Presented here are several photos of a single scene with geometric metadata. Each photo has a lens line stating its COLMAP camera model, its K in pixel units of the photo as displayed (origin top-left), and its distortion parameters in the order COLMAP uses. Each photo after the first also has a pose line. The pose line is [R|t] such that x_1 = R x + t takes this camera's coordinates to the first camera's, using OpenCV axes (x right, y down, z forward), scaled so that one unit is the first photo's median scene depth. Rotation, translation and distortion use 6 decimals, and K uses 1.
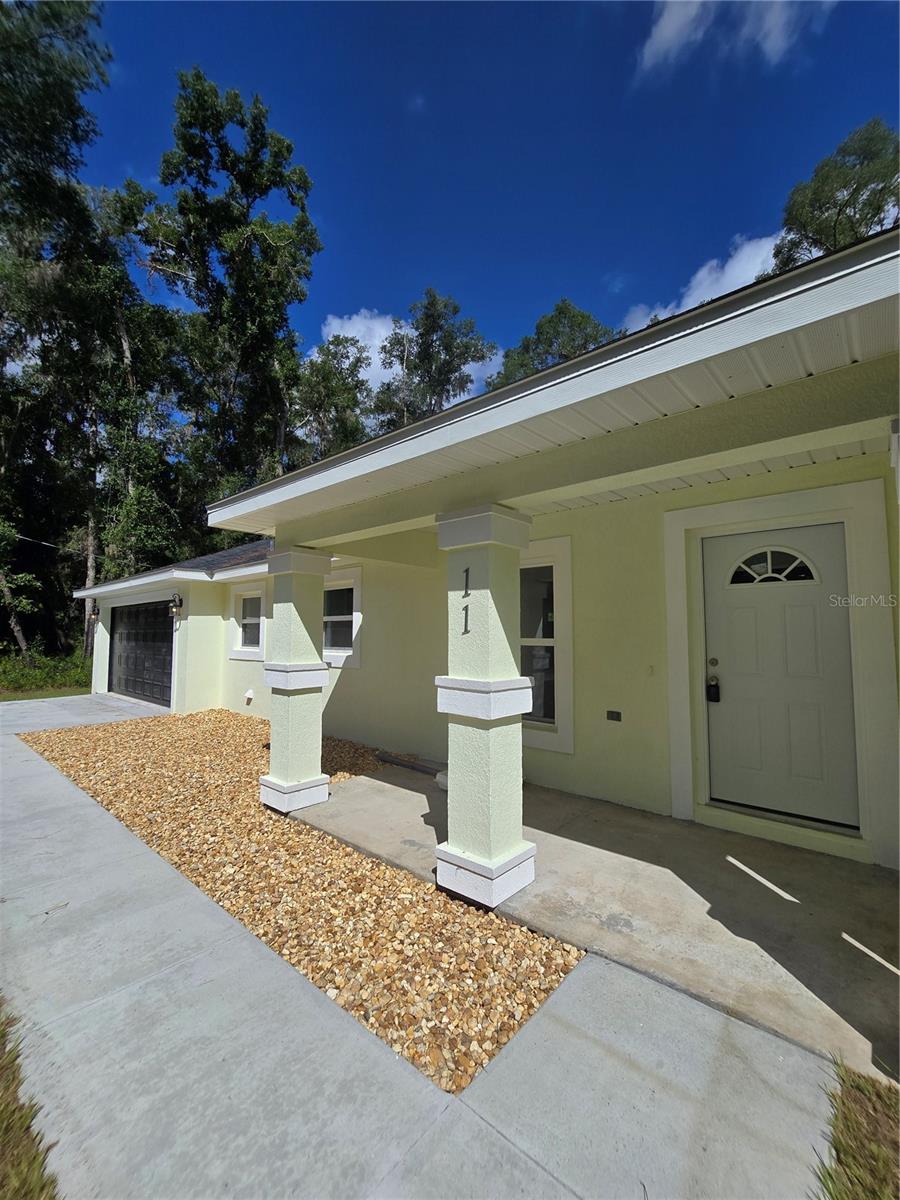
lens RADIAL K [[486.7, 0, 459.7], [0, 486.7, 600.9], [0, 0, 1]] dist [-0.003042, 0.000182]
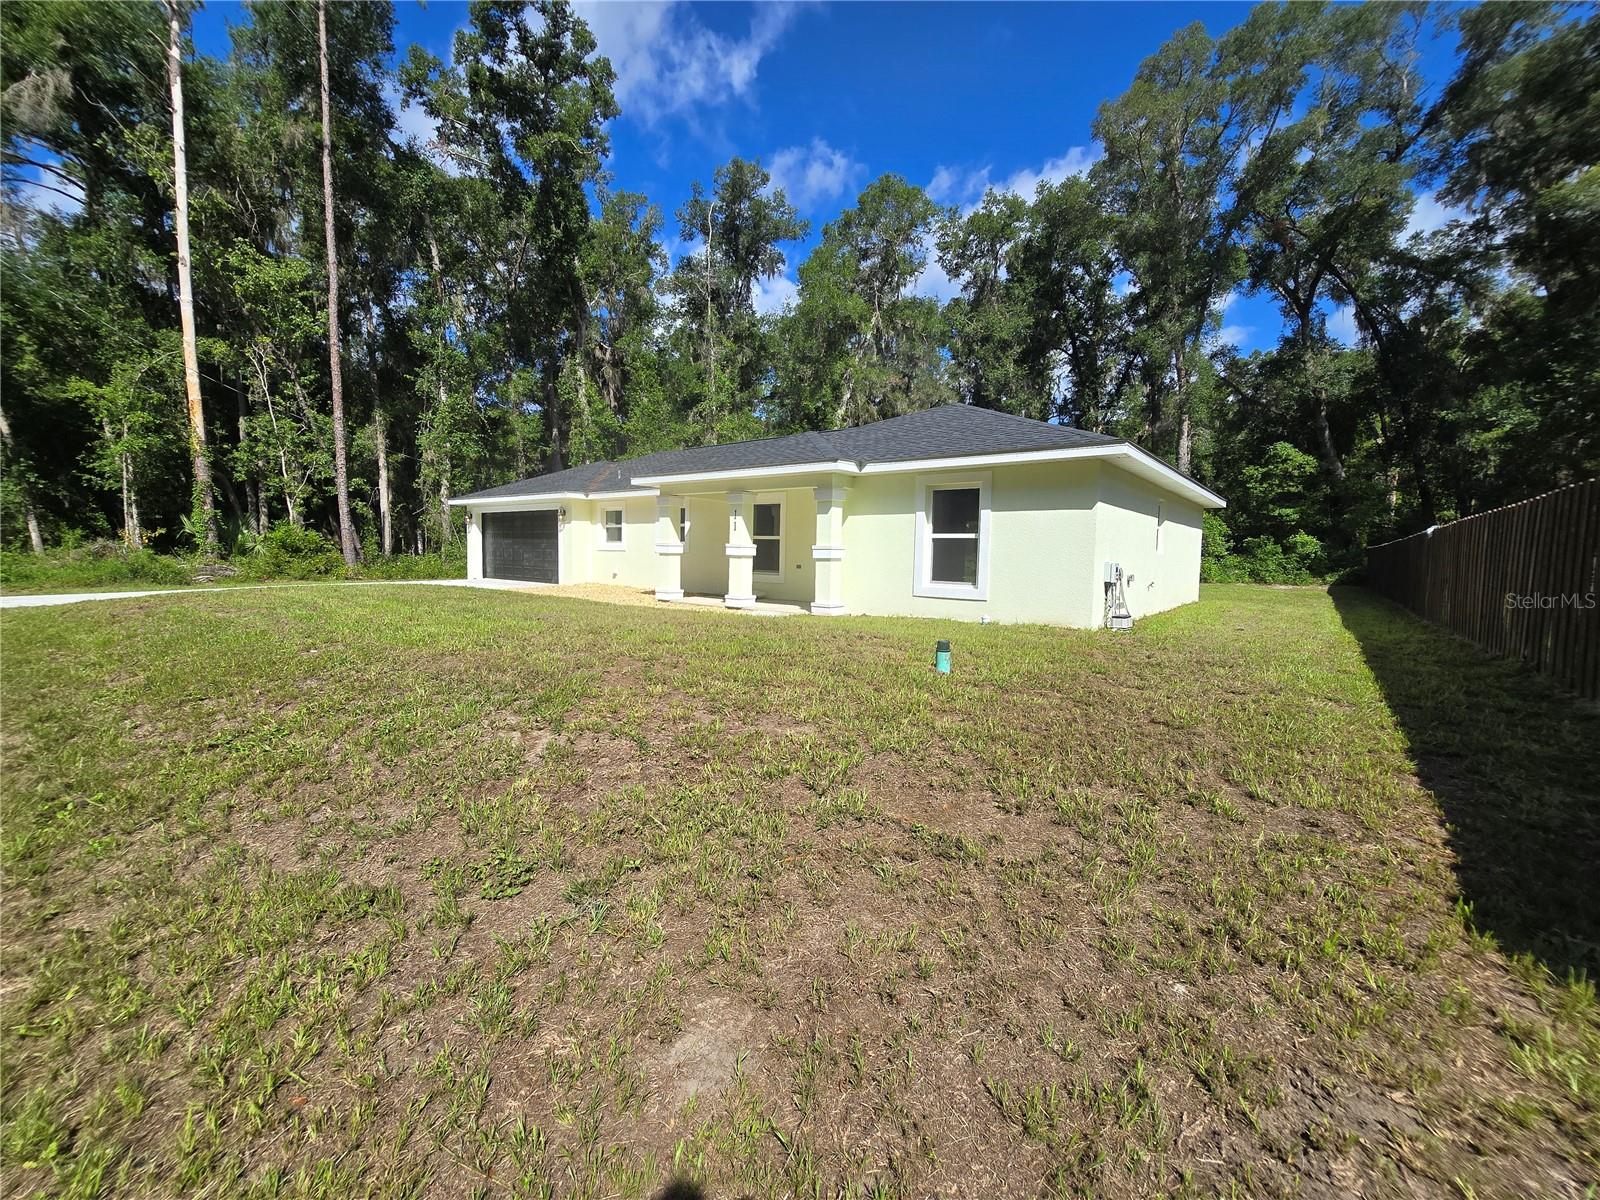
lens RADIAL K [[648.9, 0, 794.8], [0, 648.9, 596.0], [0, 0, 1]] dist [-0.003042, 0.000182]
pose [[0.999308, 0.021663, 0.030250, 0.216358], [-0.025529, 0.990661, 0.133934, -0.065562], [-0.027066, -0.134613, 0.990528, -2.499298]]
